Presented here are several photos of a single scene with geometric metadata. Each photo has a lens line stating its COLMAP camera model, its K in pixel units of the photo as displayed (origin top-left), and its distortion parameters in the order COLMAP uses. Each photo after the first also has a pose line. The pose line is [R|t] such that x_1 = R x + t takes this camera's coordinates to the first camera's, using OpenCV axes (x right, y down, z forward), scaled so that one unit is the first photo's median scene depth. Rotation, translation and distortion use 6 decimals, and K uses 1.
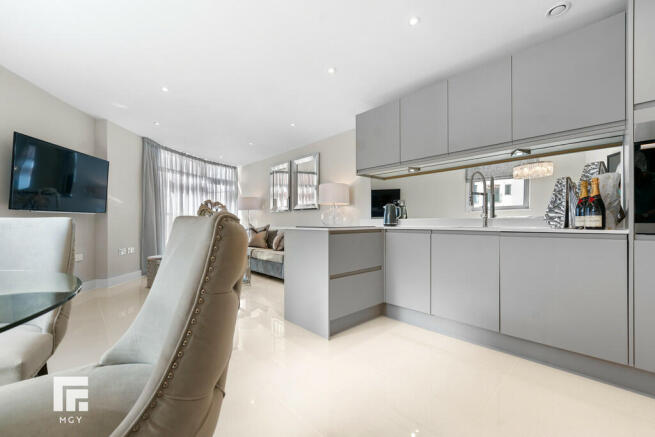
lens RADIAL K [[260.6, 0, 330.2], [0, 260.6, 223.1], [0, 0, 1]] dist [-0.001722, -0.000357]
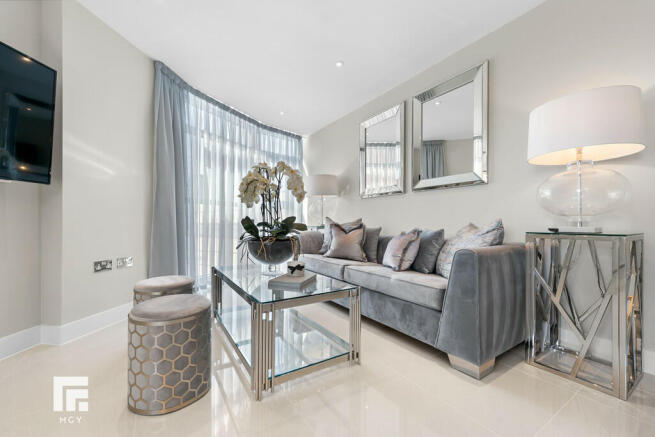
lens RADIAL K [[260.6, 0, 327.5], [0, 260.6, 225.1], [0, 0, 1]] dist [-0.001722, -0.000357]
pose [[0.980541, -0.000314, -0.196315, -0.199941], [-0.000851, 0.999983, -0.005852, 0.023362], [0.196313, 0.005905, 0.980523, 0.434347]]
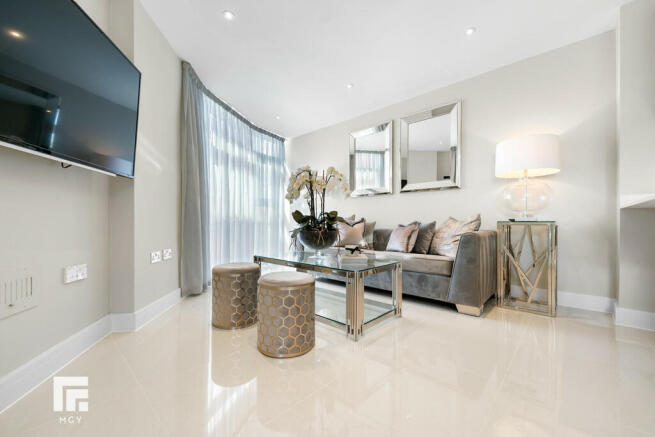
lens RADIAL K [[260.6, 0, 324.8], [0, 260.6, 225.3], [0, 0, 1]] dist [-0.001722, -0.000357]
pose [[0.998806, -0.005932, 0.048486, -0.356903], [0.006115, 0.999975, -0.003629, 0.035423], [-0.048463, 0.003921, 0.998817, 0.332032]]
